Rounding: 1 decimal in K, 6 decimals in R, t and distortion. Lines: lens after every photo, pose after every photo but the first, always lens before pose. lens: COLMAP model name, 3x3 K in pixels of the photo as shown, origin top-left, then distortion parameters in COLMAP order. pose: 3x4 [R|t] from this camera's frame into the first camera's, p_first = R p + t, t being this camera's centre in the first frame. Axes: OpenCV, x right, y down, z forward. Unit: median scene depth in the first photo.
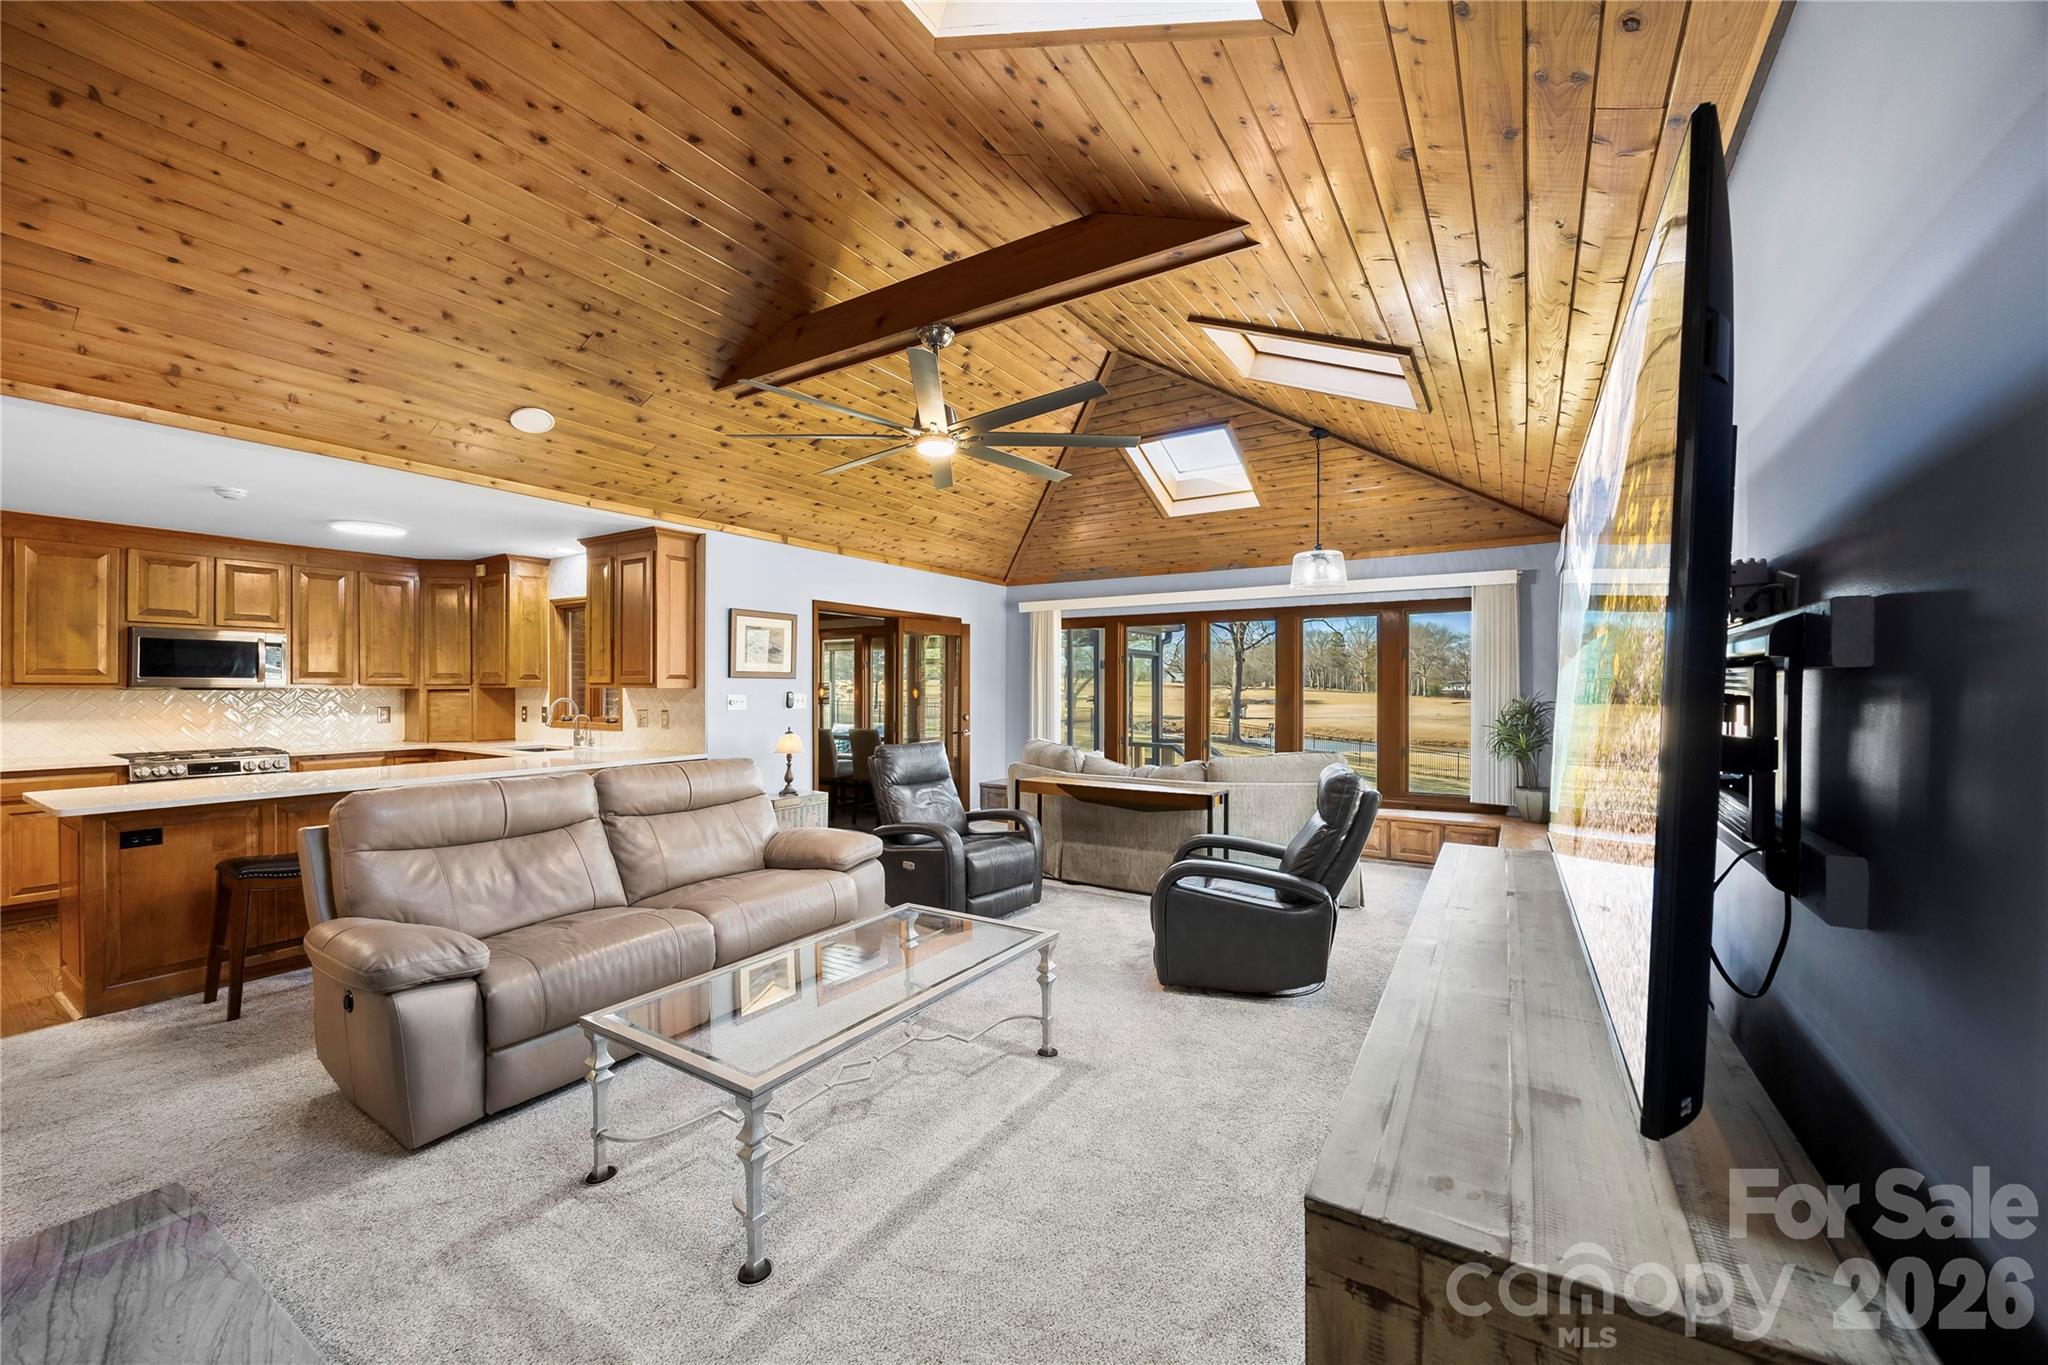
lens RADIAL K [[785.9, 0, 1022.2], [0, 785.9, 687.4], [0, 0, 1]] dist [-0.003127, -0.000183]
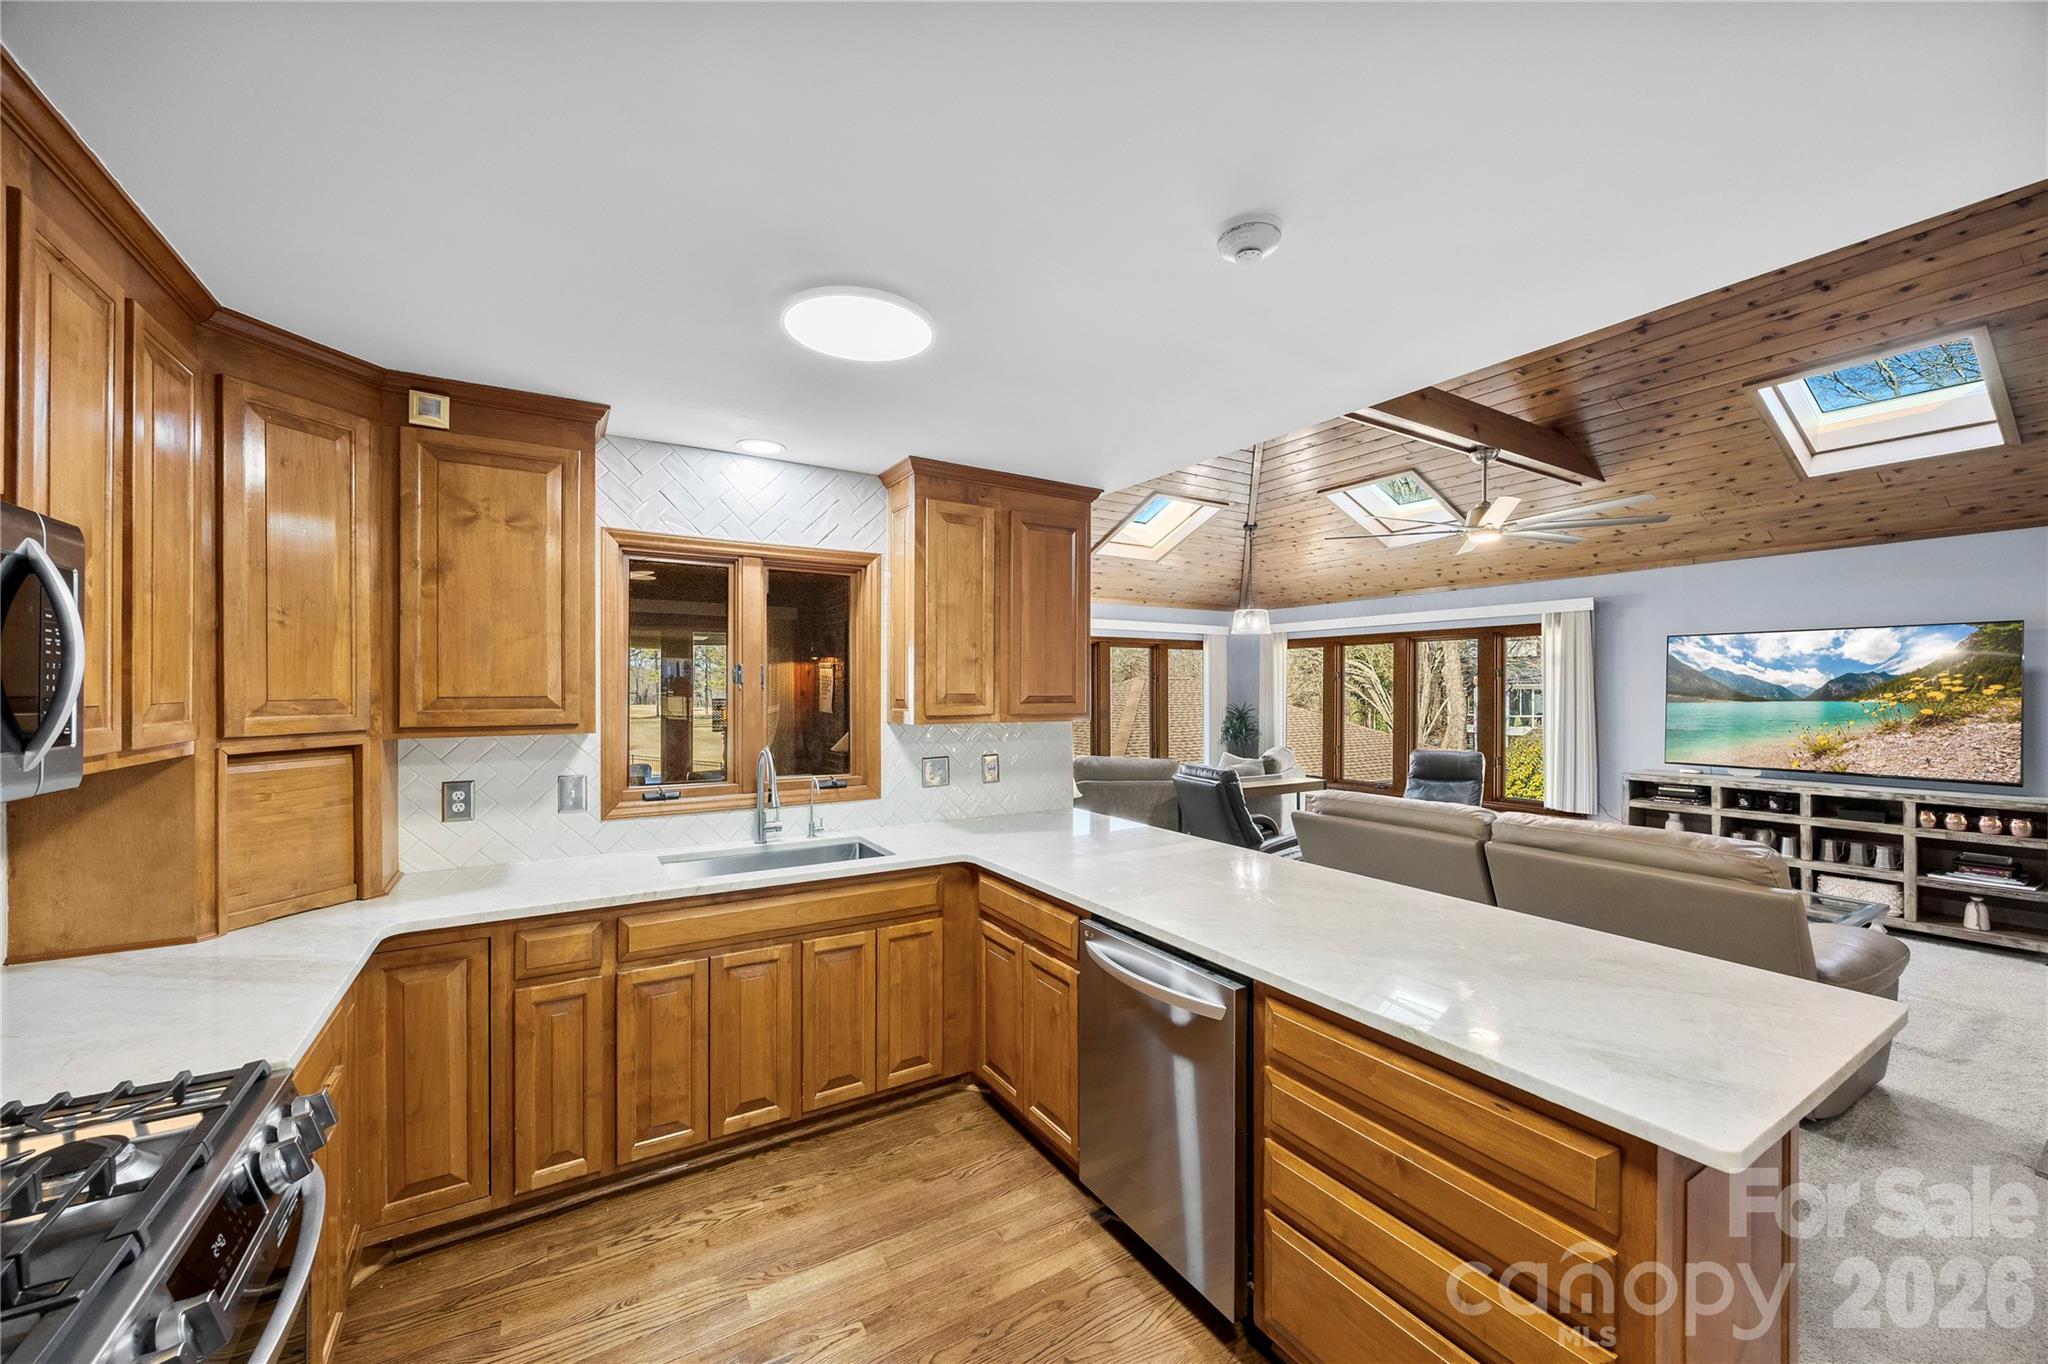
lens RADIAL K [[785.9, 0, 1030.0], [0, 785.9, 685.2], [0, 0, 1]] dist [-0.003127, -0.000183]
pose [[0.424768, 0.001418, 0.905301, -0.925454], [0.002490, 0.999993, -0.002735, -0.023000], [-0.905299, 0.003416, 0.424761, 0.619278]]
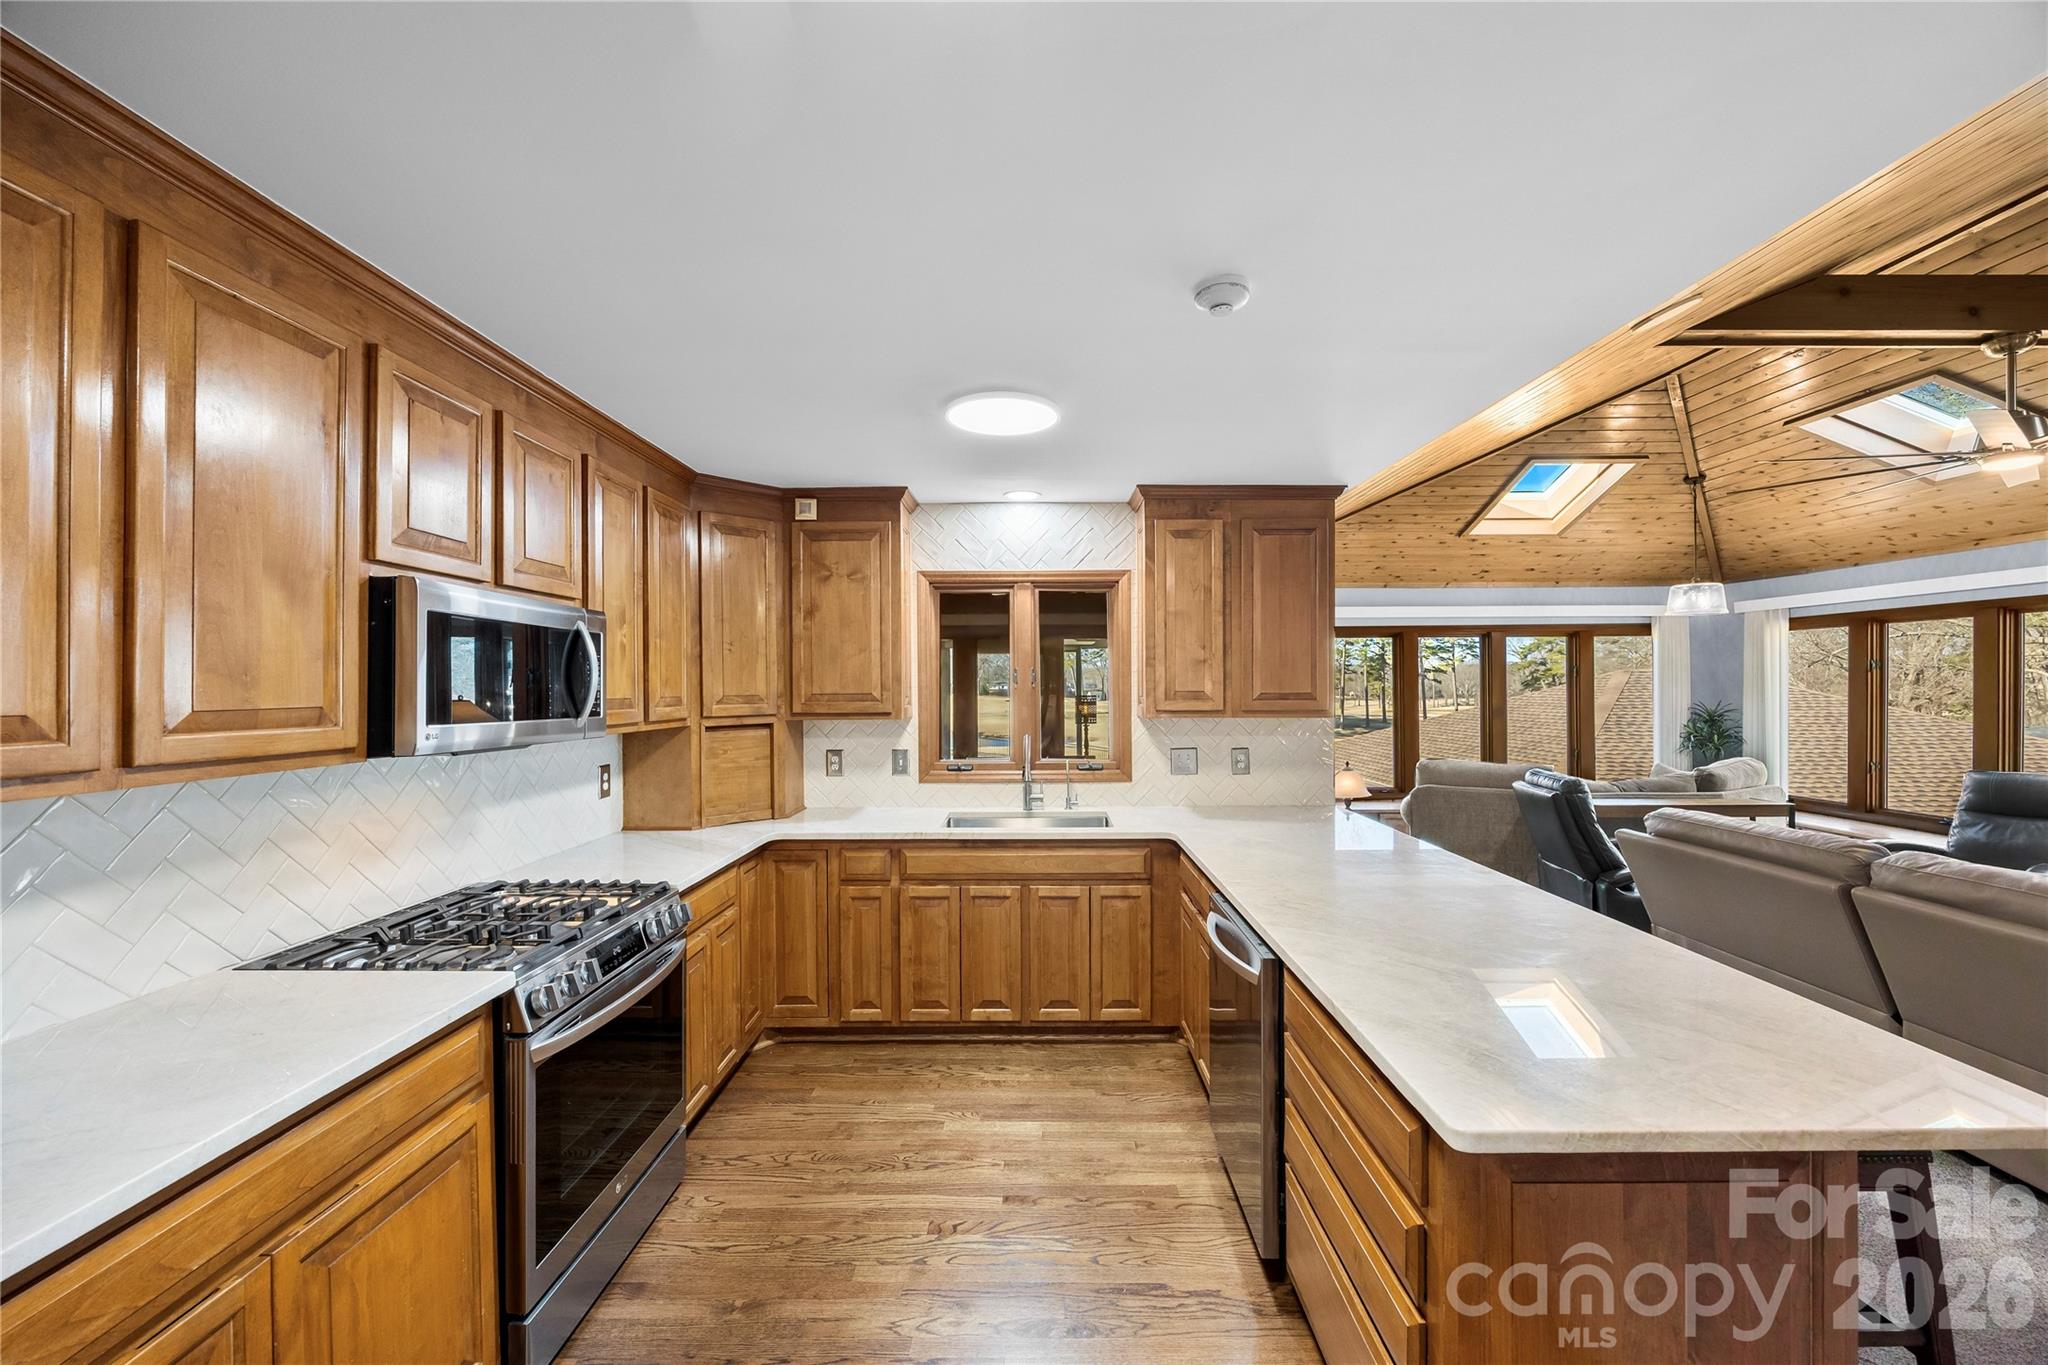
lens RADIAL K [[785.9, 0, 1025.0], [0, 785.9, 685.8], [0, 0, 1]] dist [-0.003127, -0.000183]
pose [[0.843530, -0.005832, 0.537051, -0.886207], [0.007343, 0.999973, -0.000674, -0.023372], [-0.537033, 0.004512, 0.843549, 0.460661]]
